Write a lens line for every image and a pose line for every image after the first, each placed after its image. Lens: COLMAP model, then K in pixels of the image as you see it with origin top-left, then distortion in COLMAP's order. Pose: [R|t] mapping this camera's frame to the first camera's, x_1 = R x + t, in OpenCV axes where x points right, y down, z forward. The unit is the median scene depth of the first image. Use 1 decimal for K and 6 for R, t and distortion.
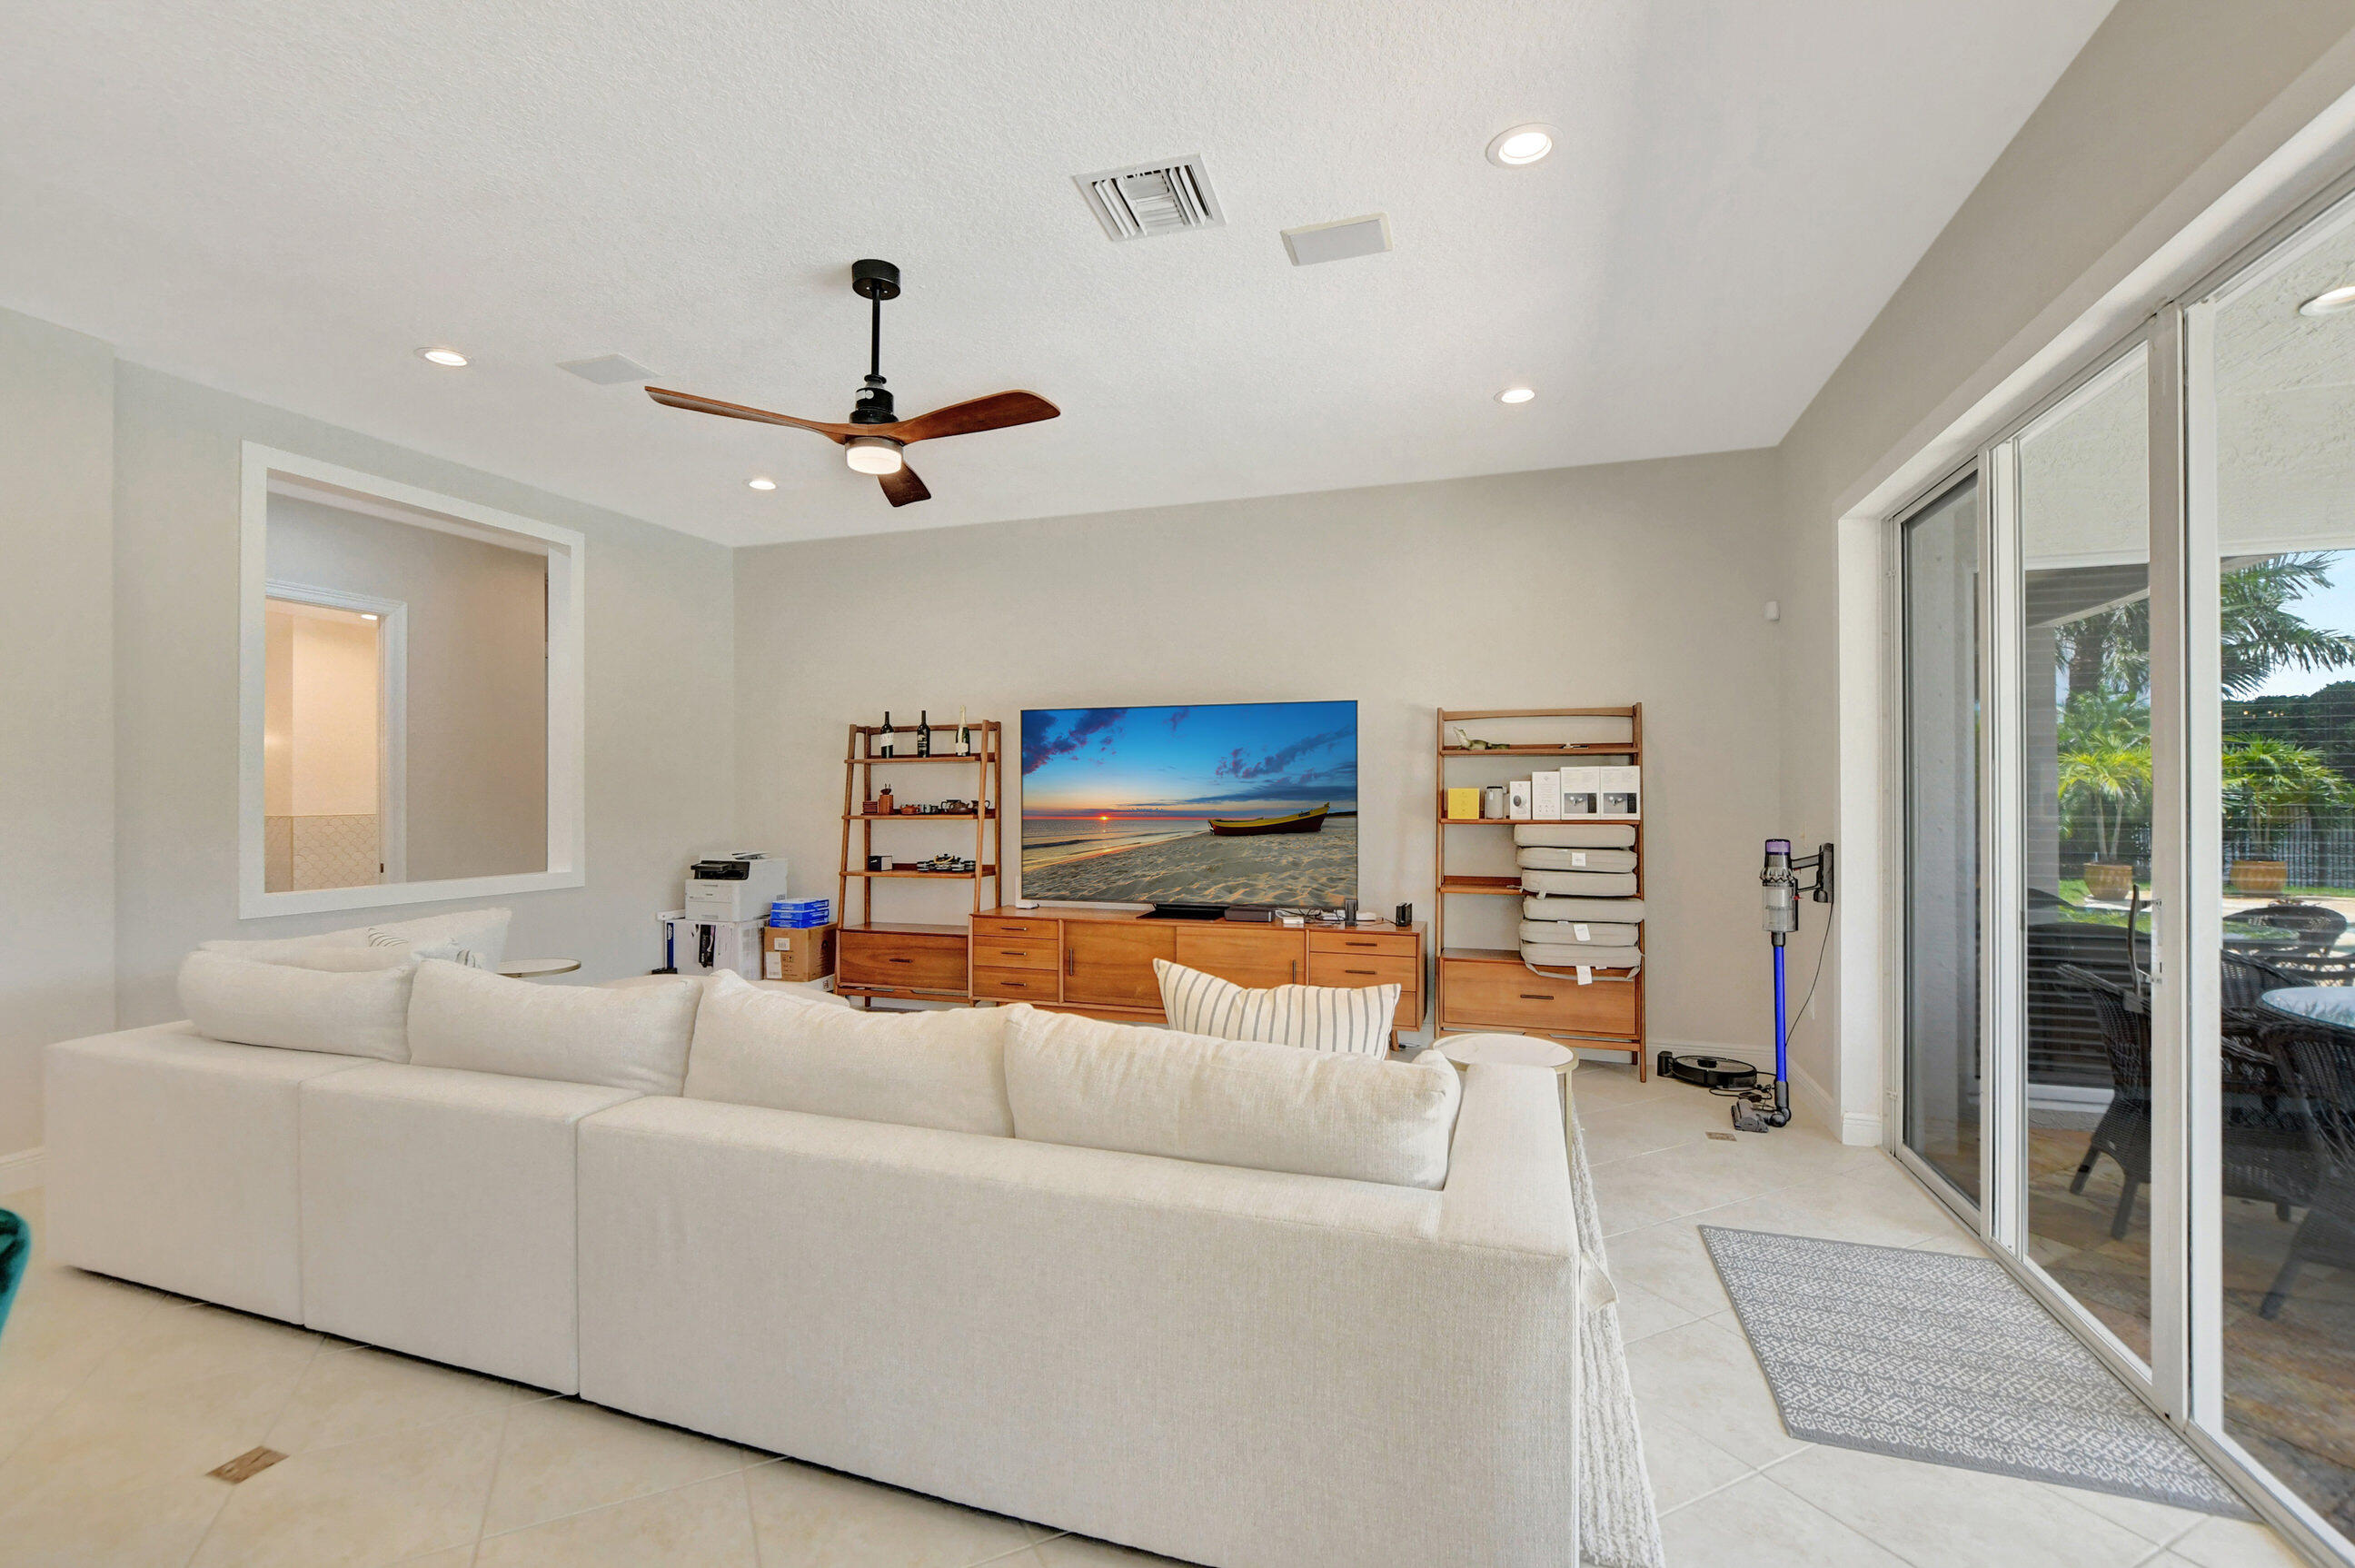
lens RADIAL K [[1041.8, 0, 1132.1], [0, 1041.8, 798.8], [0, 0, 1]] dist [-0.034261, 0.007495]
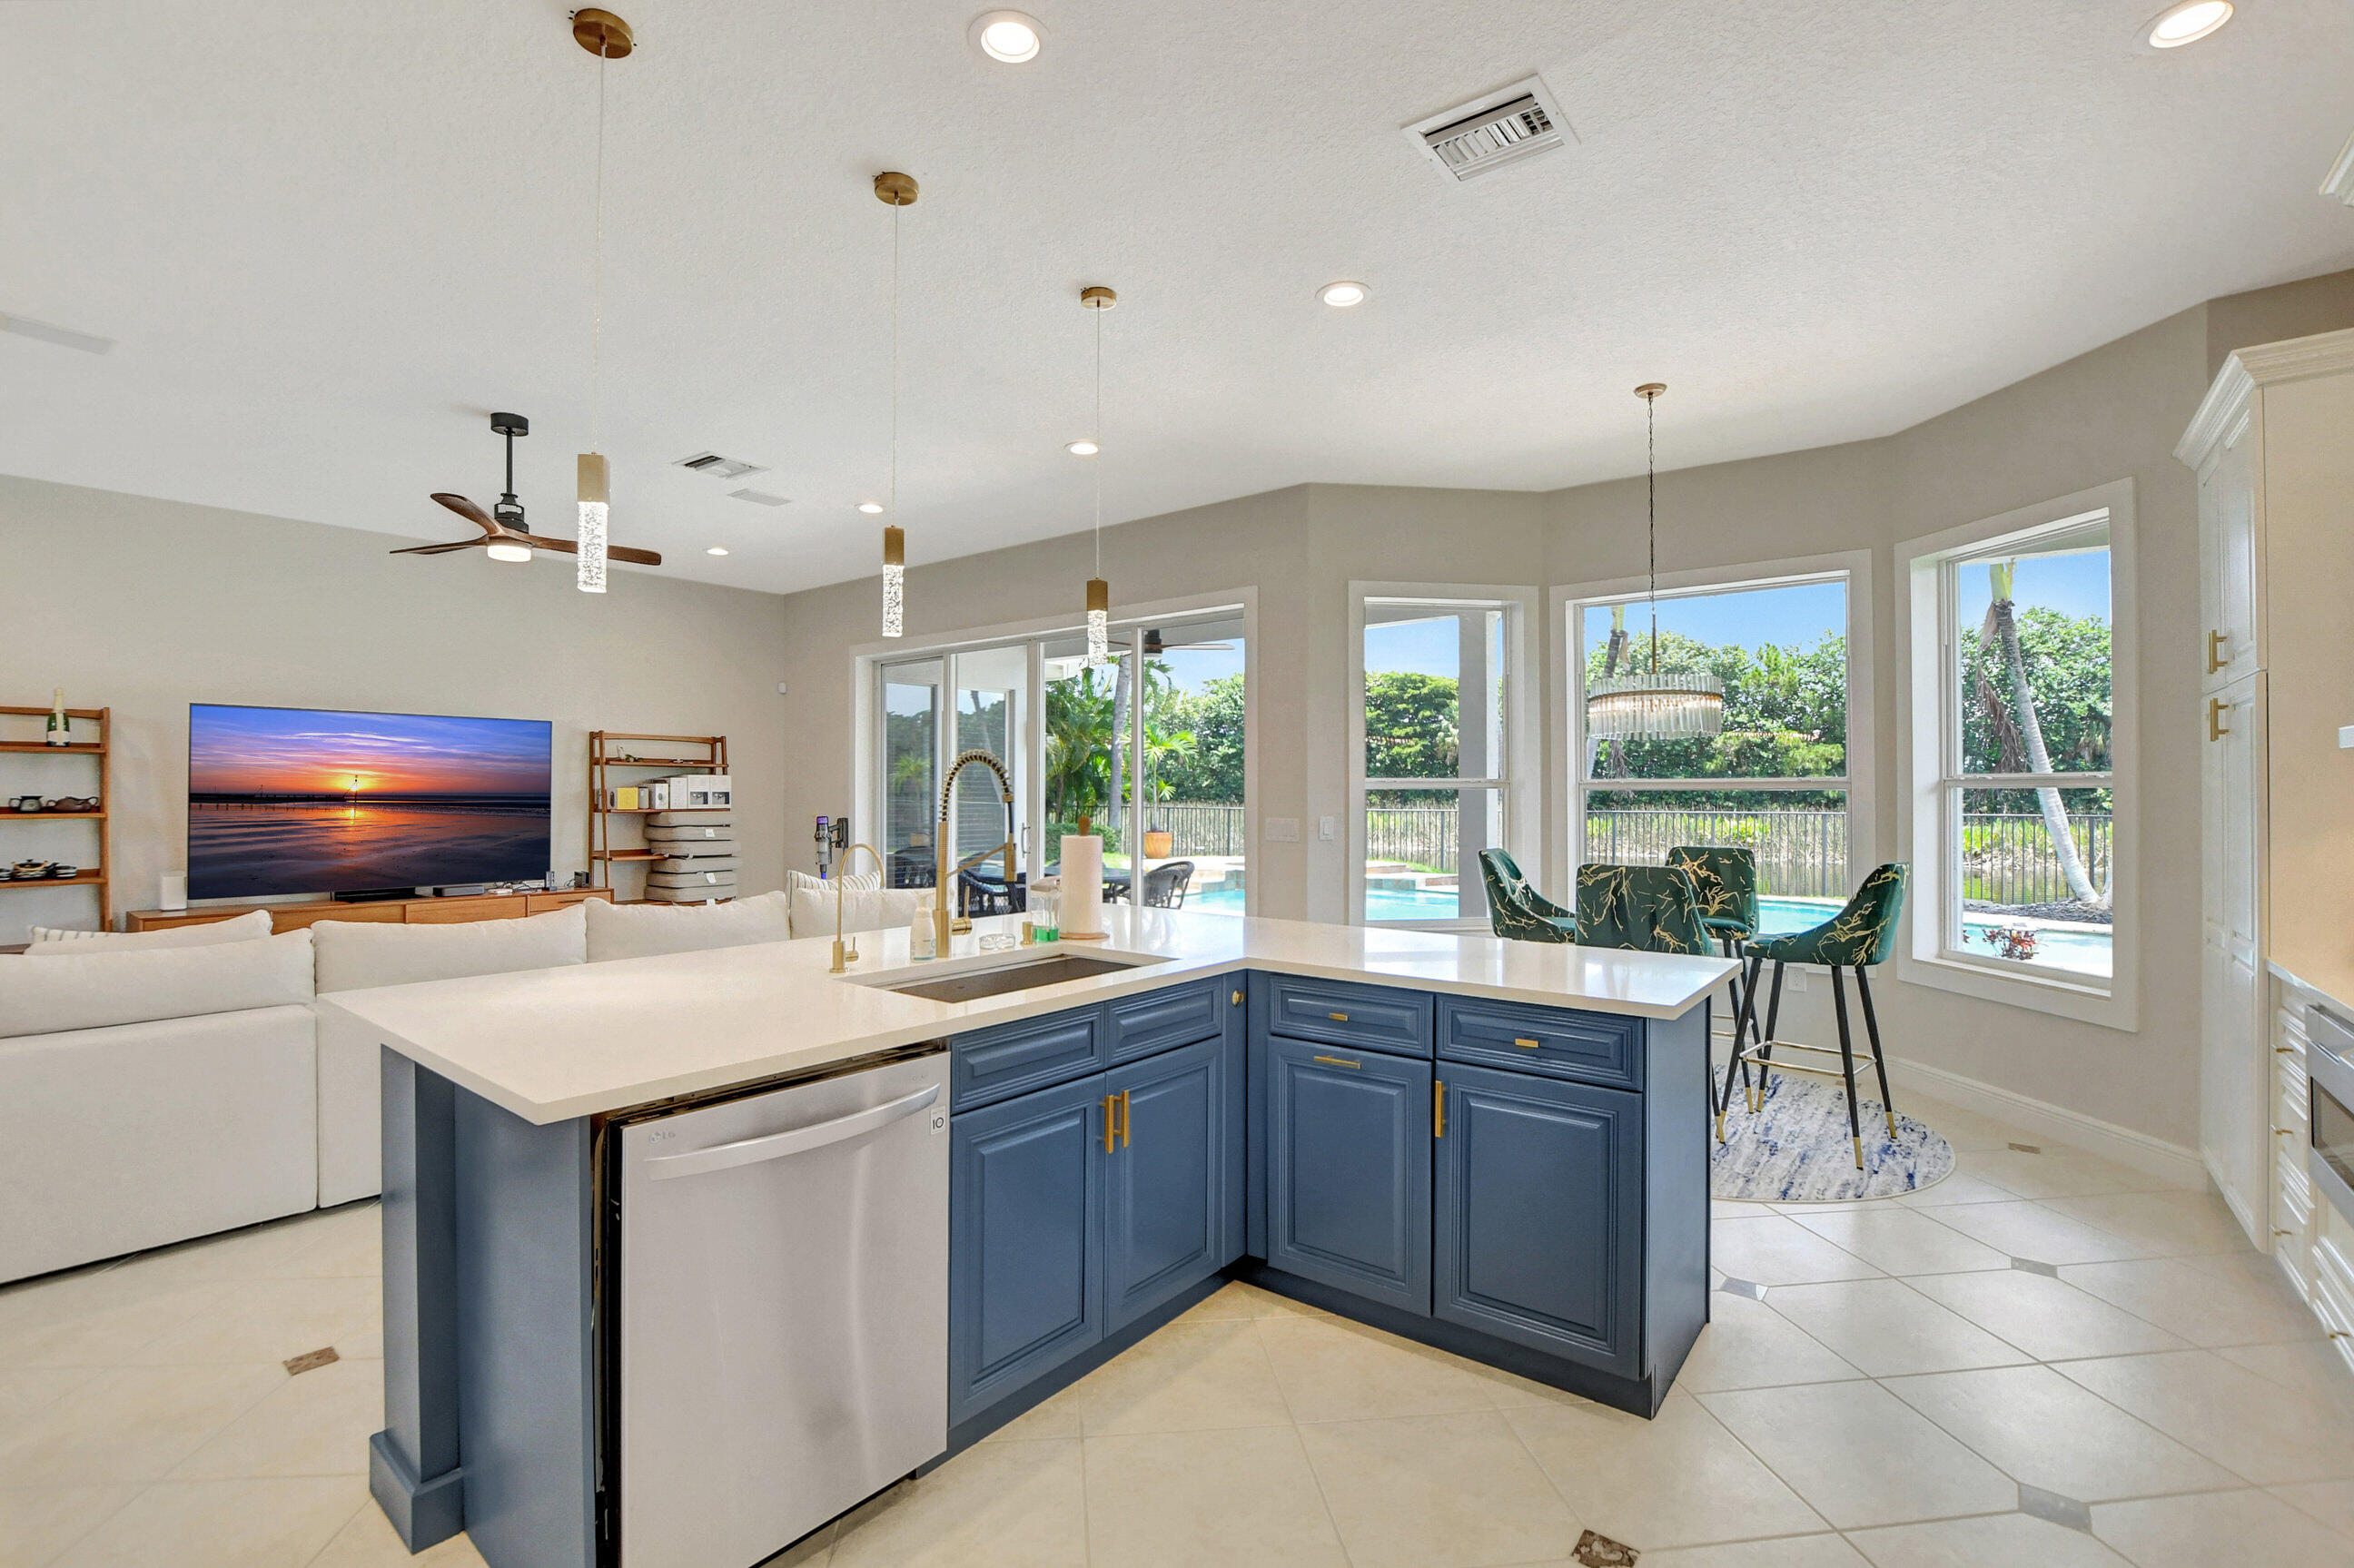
lens RADIAL K [[1052.9, 0, 1148.1], [0, 1052.9, 784.3], [0, 0, 1]] dist [-0.026902, 0.001026]
pose [[0.333349, 0.007972, 0.942770, -0.773324], [-0.002899, 0.999968, -0.007430, -0.006186], [-0.942799, -0.000257, 0.333361, -0.167002]]
